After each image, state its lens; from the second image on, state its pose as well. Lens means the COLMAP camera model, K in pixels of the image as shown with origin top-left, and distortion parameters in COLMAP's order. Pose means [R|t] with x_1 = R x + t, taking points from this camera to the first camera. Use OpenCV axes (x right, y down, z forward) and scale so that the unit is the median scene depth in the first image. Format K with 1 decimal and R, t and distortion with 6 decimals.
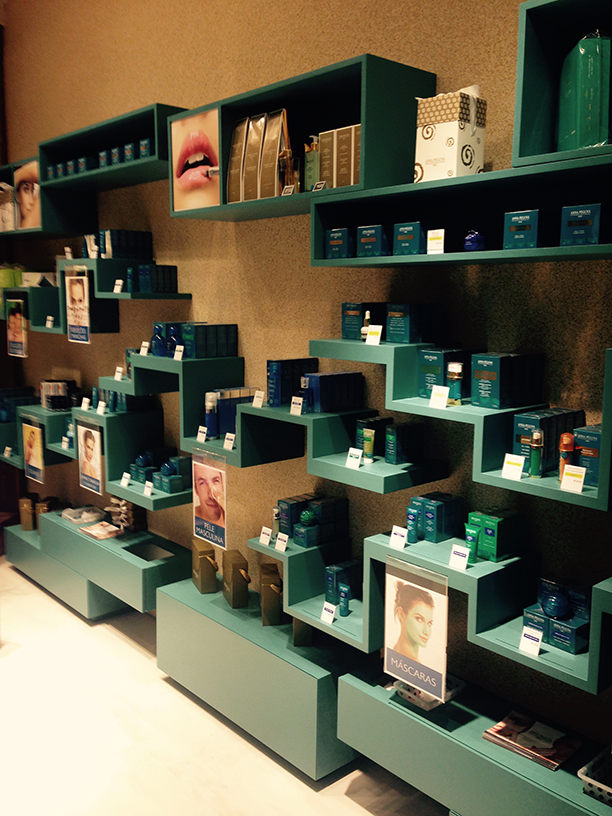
lens RADIAL K [[736.6, 0, 302.9], [0, 736.6, 415.5], [0, 0, 1]] dist [0.052447, -0.010428]
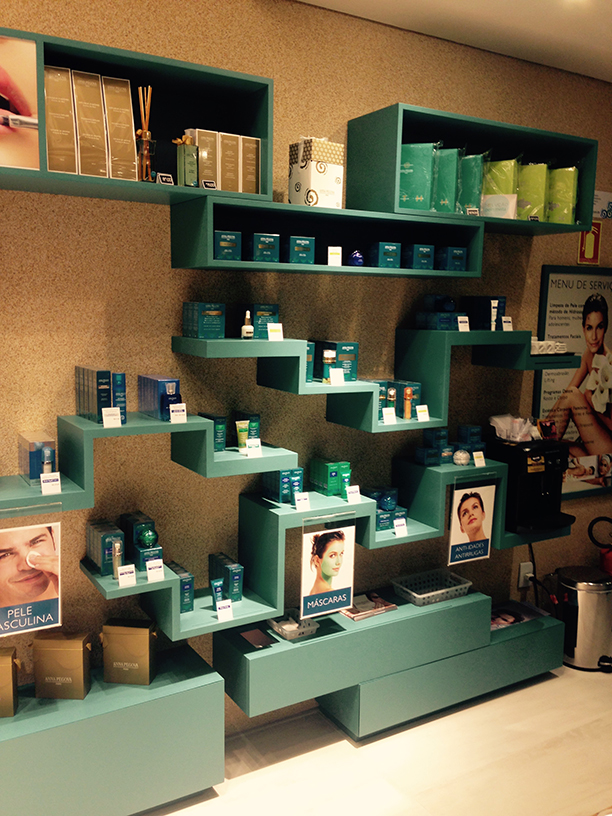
lens RADIAL K [[736.6, 0, 302.9], [0, 736.6, 415.5], [0, 0, 1]] dist [0.052447, -0.010428]
pose [[0.187603, -0.148928, 0.970889, -1.003983], [0.141514, 0.982225, 0.123322, -0.117292], [-0.971997, 0.114259, 0.205343, 0.743587]]
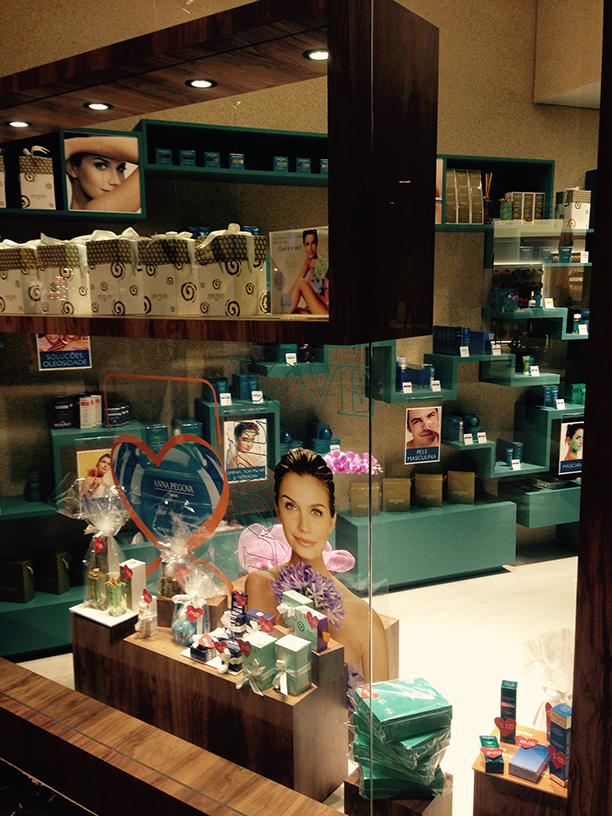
lens RADIAL K [[736.6, 0, 302.9], [0, 736.6, 415.5], [0, 0, 1]] dist [0.052447, -0.010428]
pose [[0.349839, -0.171513, 0.920975, -1.973647], [0.165641, 0.978933, 0.119386, -0.160649], [-0.922050, 0.110785, 0.370879, 0.907063]]
